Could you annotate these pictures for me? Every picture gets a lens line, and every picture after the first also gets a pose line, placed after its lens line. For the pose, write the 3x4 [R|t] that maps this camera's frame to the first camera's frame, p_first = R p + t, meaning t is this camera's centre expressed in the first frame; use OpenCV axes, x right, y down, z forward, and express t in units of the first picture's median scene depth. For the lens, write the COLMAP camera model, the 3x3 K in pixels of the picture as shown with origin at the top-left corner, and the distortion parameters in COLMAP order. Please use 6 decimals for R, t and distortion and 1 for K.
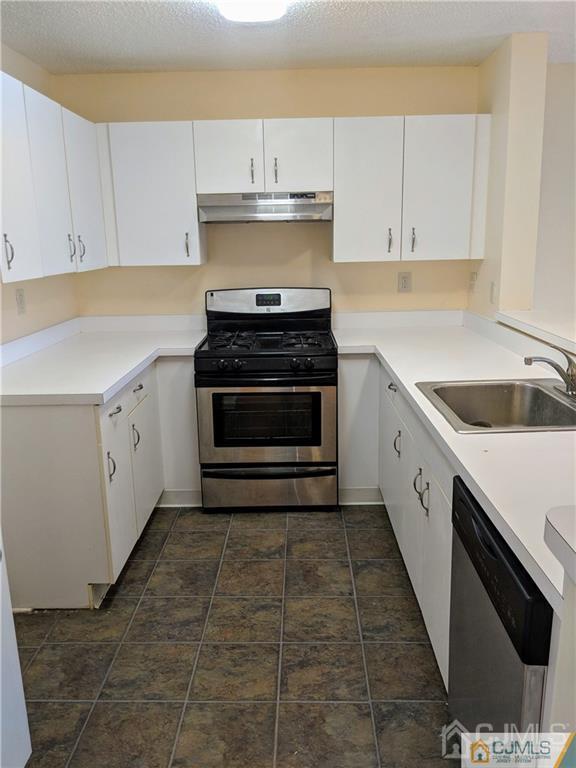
lens RADIAL K [[627.3, 0, 288.0], [0, 627.3, 384.0], [0, 0, 1]] dist [-0.010582, -0.010100]
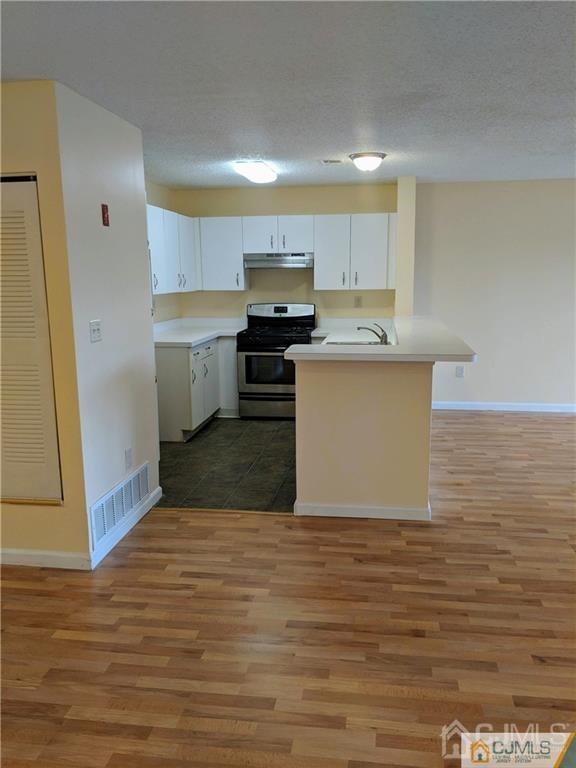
lens RADIAL K [[603.4, 0, 288.0], [0, 603.4, 384.0], [0, 0, 1]] dist [0.004410, 0.003180]
pose [[0.991528, 0.033750, -0.125430, 0.236737], [-0.039281, 0.998350, -0.041885, 0.168775], [0.123810, 0.046457, 0.991218, -0.800872]]
